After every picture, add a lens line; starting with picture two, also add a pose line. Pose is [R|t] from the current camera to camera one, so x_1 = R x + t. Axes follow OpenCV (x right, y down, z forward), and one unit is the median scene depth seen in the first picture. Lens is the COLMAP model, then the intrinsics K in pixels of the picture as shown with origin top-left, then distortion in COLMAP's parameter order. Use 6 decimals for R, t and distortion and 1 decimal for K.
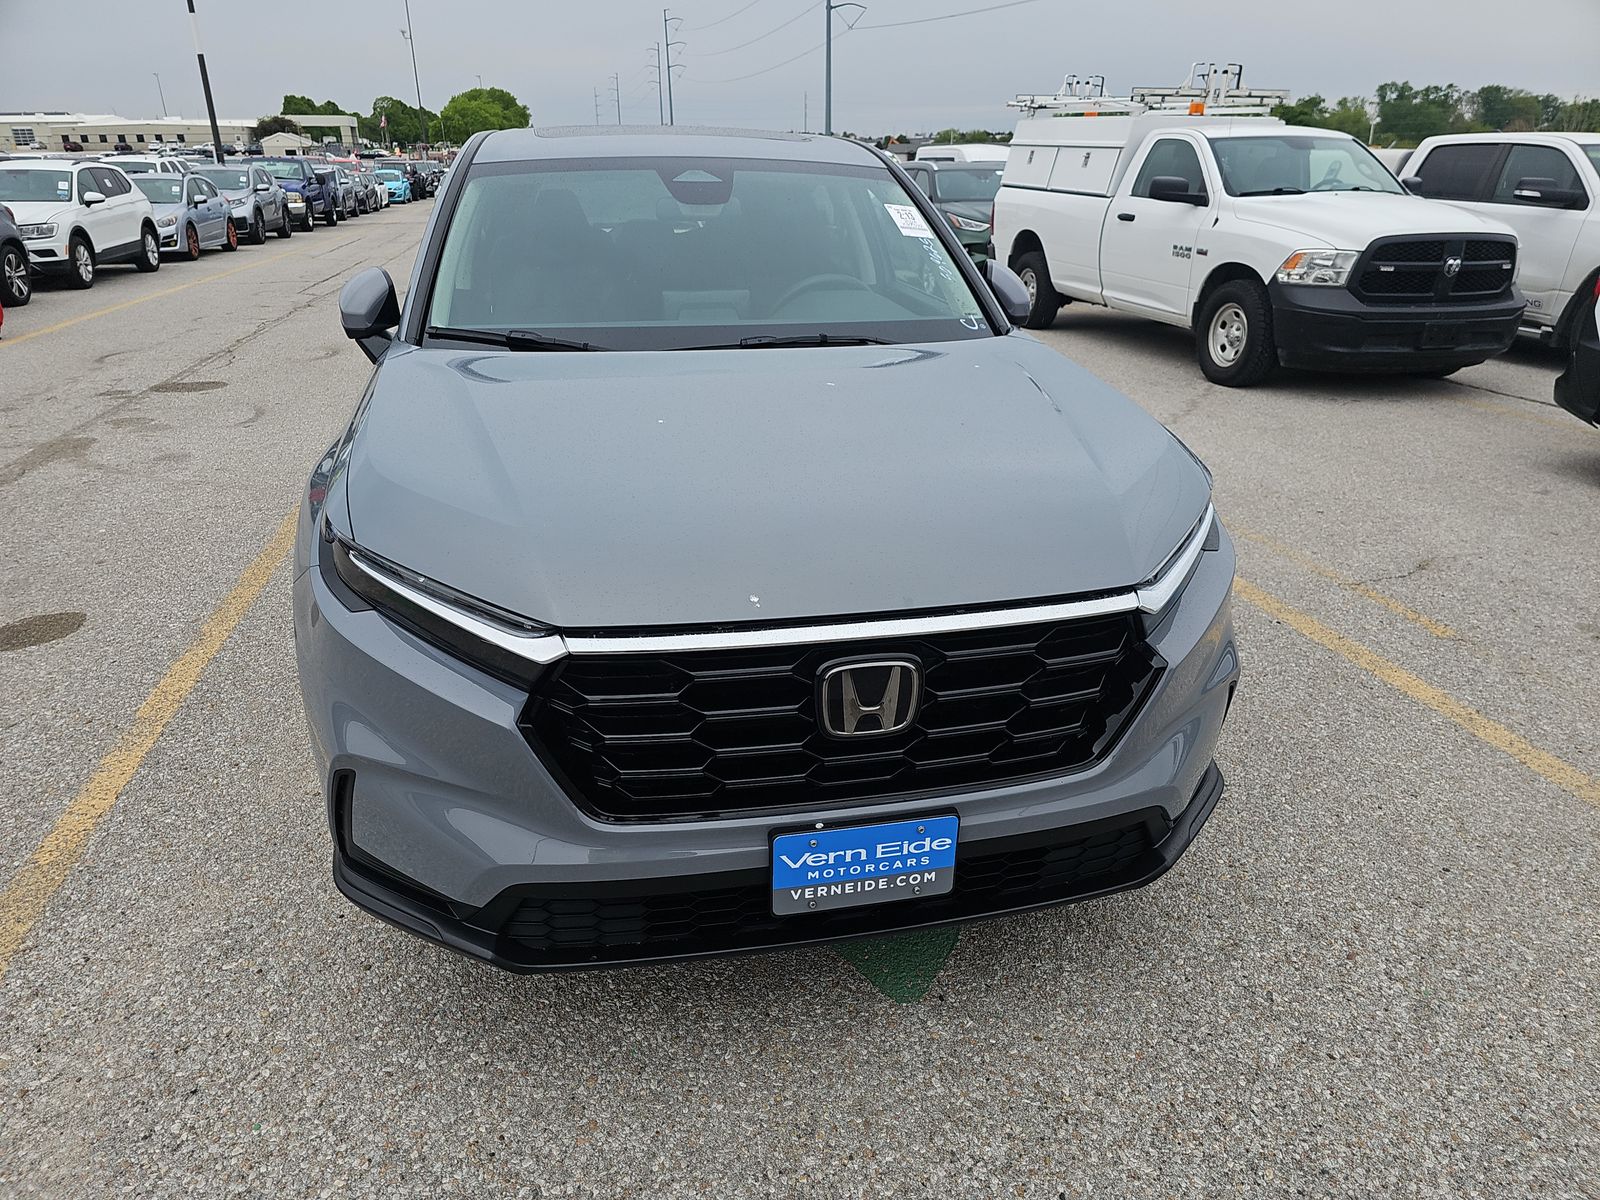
lens RADIAL K [[1052.4, 0, 792.4], [0, 1052.4, 607.1], [0, 0, 1]] dist [0.047412, -0.047106]
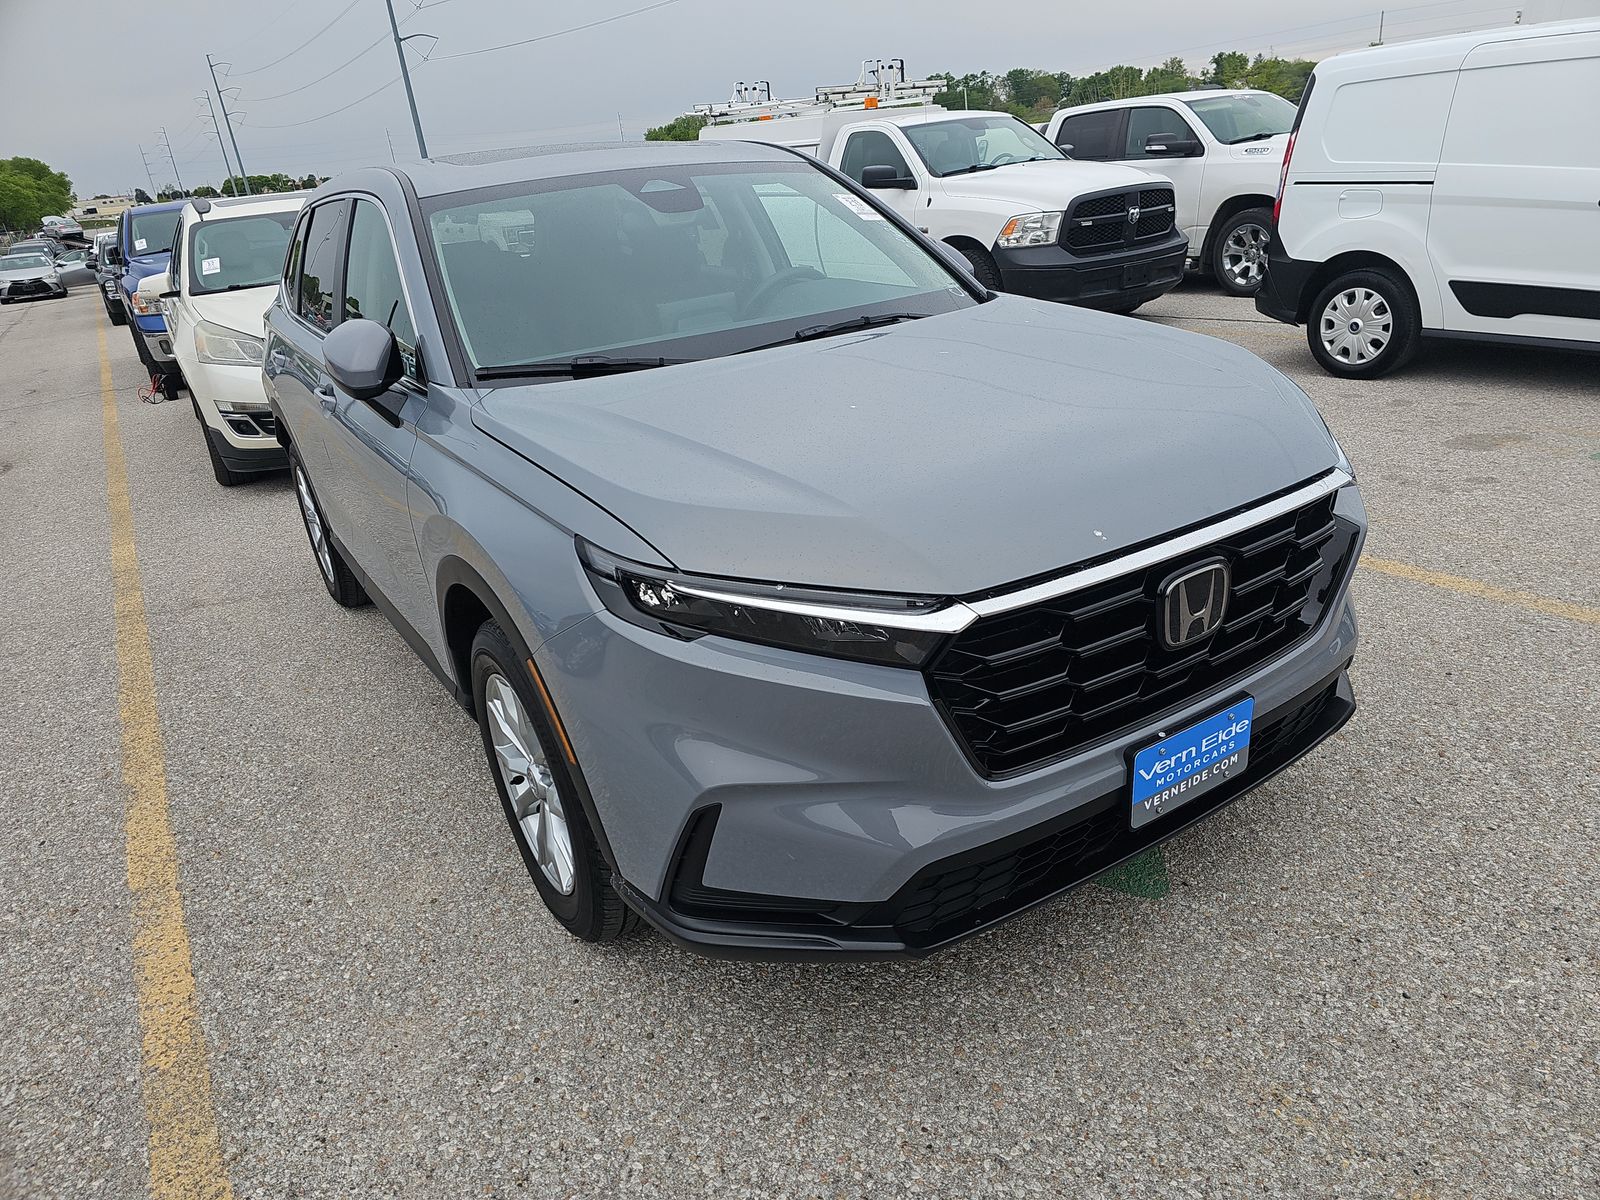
lens RADIAL K [[1052.4, 0, 810.6], [0, 1052.4, 601.7], [0, 0, 1]] dist [0.047412, -0.047106]
pose [[0.932918, -0.218553, 0.286180, -0.423562], [0.223952, 0.974497, 0.014152, -0.014652], [-0.281975, 0.050887, 0.958071, 0.042806]]
